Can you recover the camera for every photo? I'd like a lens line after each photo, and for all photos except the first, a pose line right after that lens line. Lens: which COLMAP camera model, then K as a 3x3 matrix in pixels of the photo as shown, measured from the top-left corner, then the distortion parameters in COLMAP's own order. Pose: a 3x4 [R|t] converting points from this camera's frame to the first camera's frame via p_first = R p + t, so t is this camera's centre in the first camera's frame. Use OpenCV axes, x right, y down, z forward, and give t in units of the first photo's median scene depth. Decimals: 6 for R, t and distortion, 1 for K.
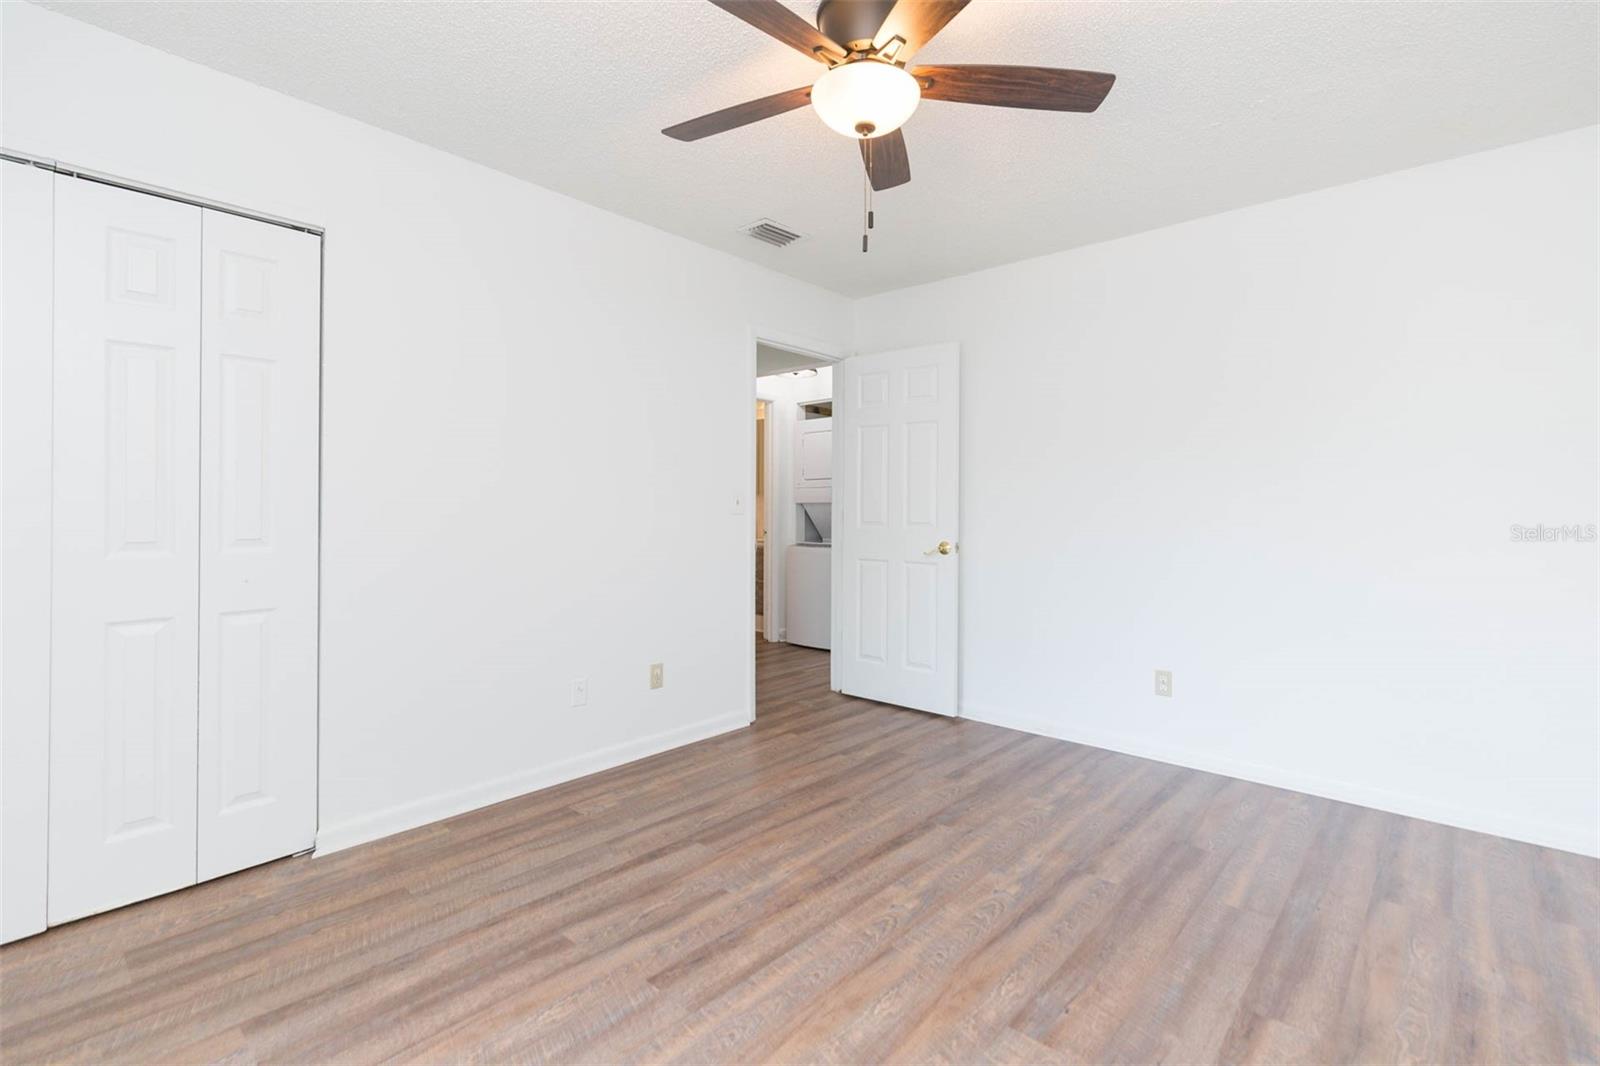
lens RADIAL K [[716.1, 0, 801.5], [0, 716.1, 522.9], [0, 0, 1]] dist [0.003417, -0.000193]
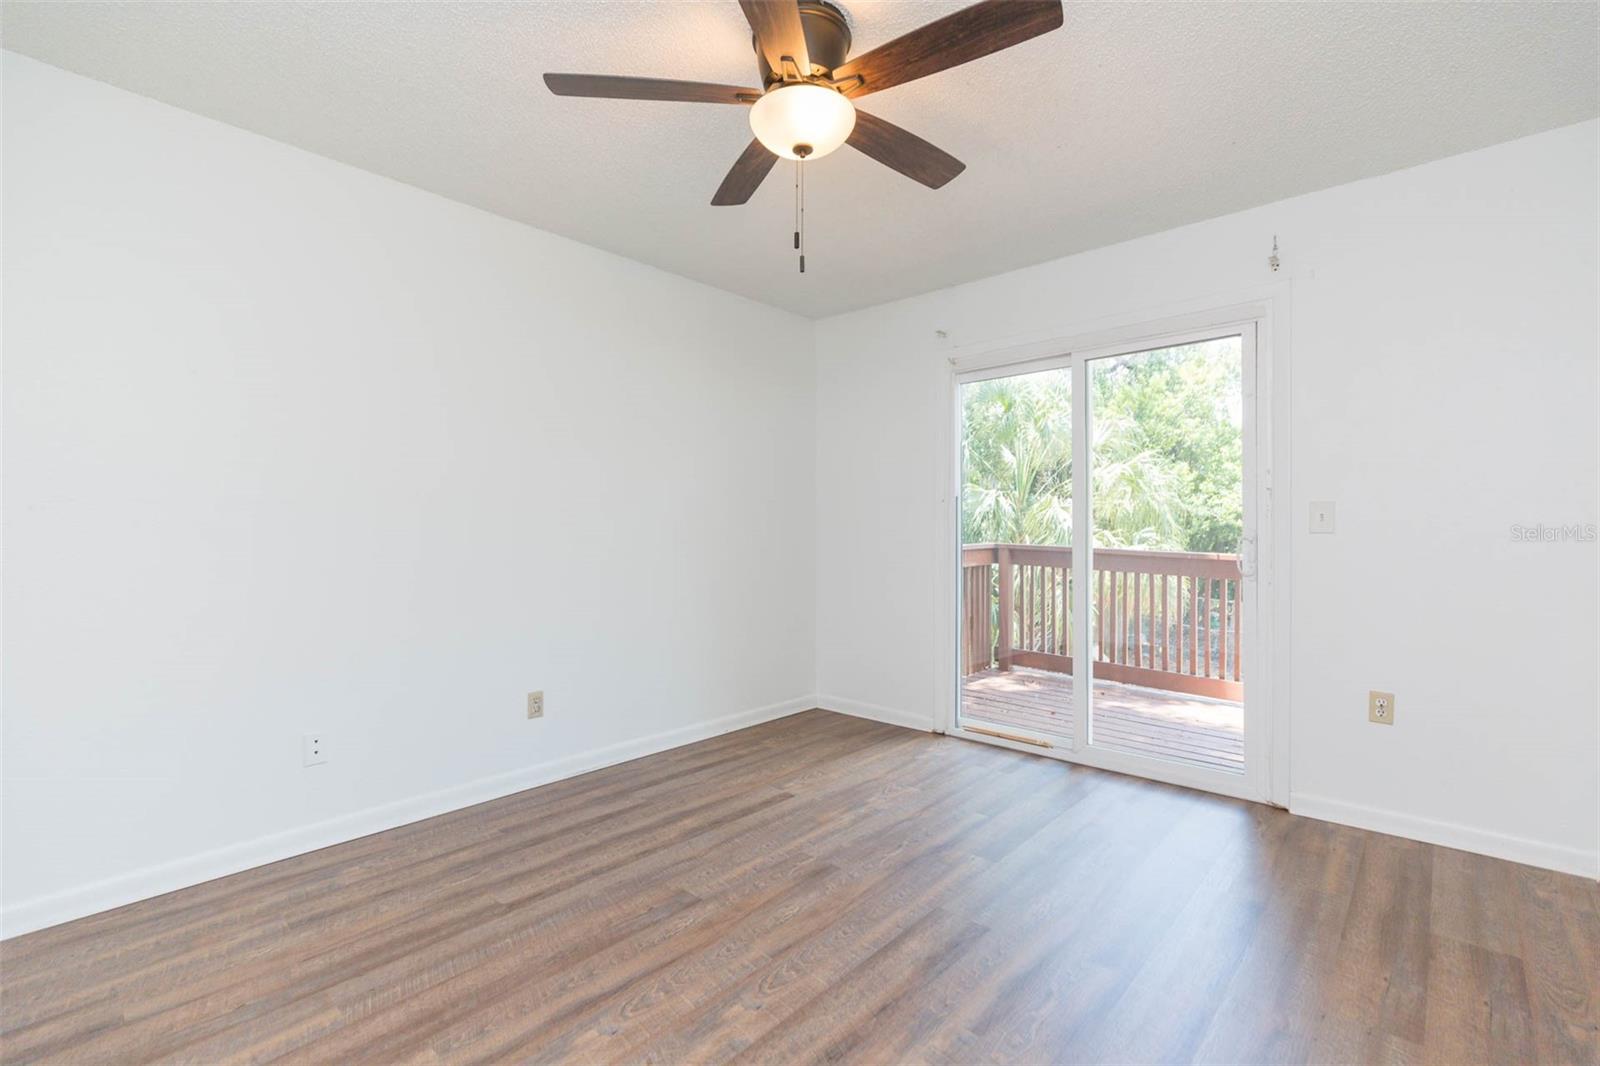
lens RADIAL K [[716.1, 0, 796.1], [0, 716.1, 528.6], [0, 0, 1]] dist [0.003417, -0.000193]
pose [[-0.999989, -0.004541, -0.001048, 0.095078], [-0.004557, 0.999863, 0.015909, -0.027659], [0.000975, 0.015913, -0.999873, 1.967914]]
